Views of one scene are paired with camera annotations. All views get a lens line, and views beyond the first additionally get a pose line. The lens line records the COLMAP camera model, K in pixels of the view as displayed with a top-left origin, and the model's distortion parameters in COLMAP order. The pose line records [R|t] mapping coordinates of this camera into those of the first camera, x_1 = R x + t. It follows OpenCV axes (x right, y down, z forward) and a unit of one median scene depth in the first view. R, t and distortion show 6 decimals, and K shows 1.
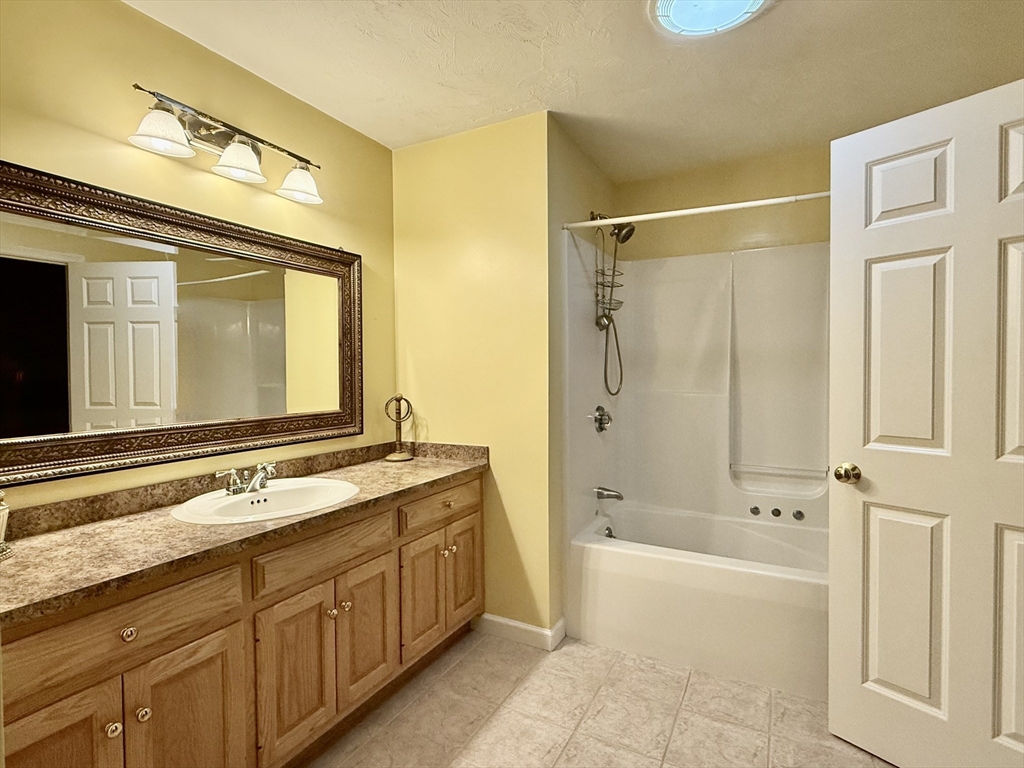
lens RADIAL K [[524.5, 0, 512.0], [0, 524.5, 384.0], [0, 0, 1]] dist [0.003354, 0.000410]
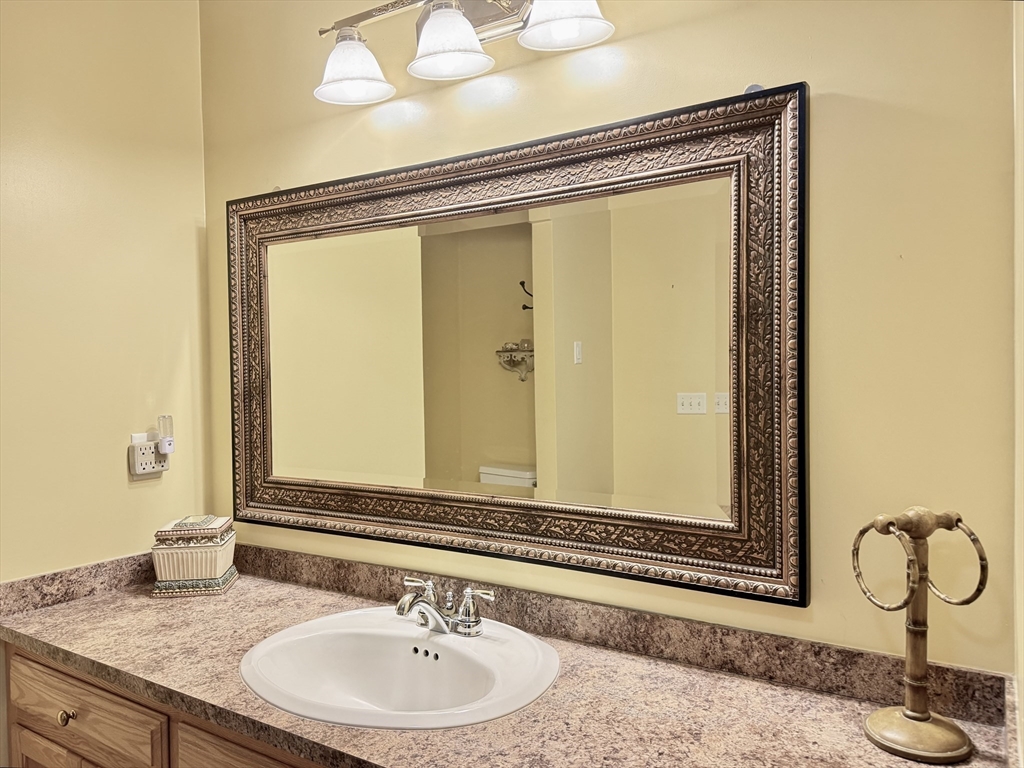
lens RADIAL K [[723.8, 0, 512.4], [0, 723.8, 388.4], [0, 0, 1]] dist [0.096970, -0.163703]
pose [[-0.070578, 0.030731, -0.997033, 0.245496], [-0.010683, 0.999445, 0.031562, -0.073032], [0.997449, 0.012879, -0.070211, 1.028468]]
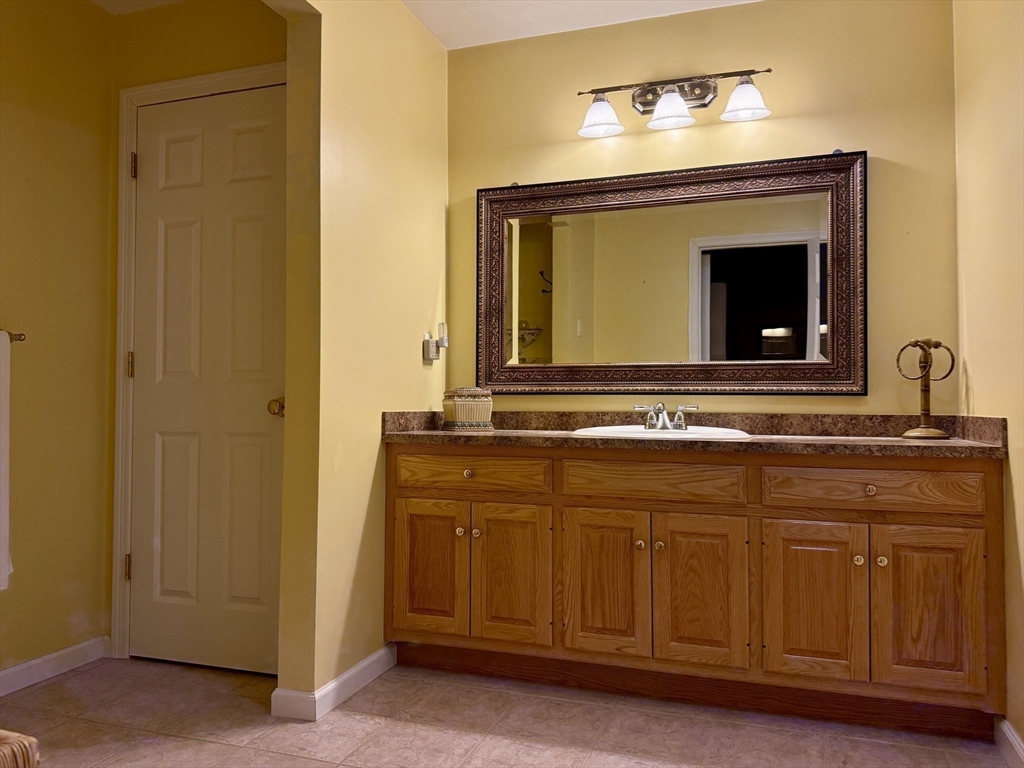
lens RADIAL K [[738.6, 0, 496.0], [0, 738.6, 387.4], [0, 0, 1]] dist [0.116712, -0.240914]
pose [[0.141024, -0.010199, -0.989954, 0.809558], [-0.030100, 0.999440, -0.014585, 0.140050], [0.989548, 0.031855, 0.140638, 0.428446]]
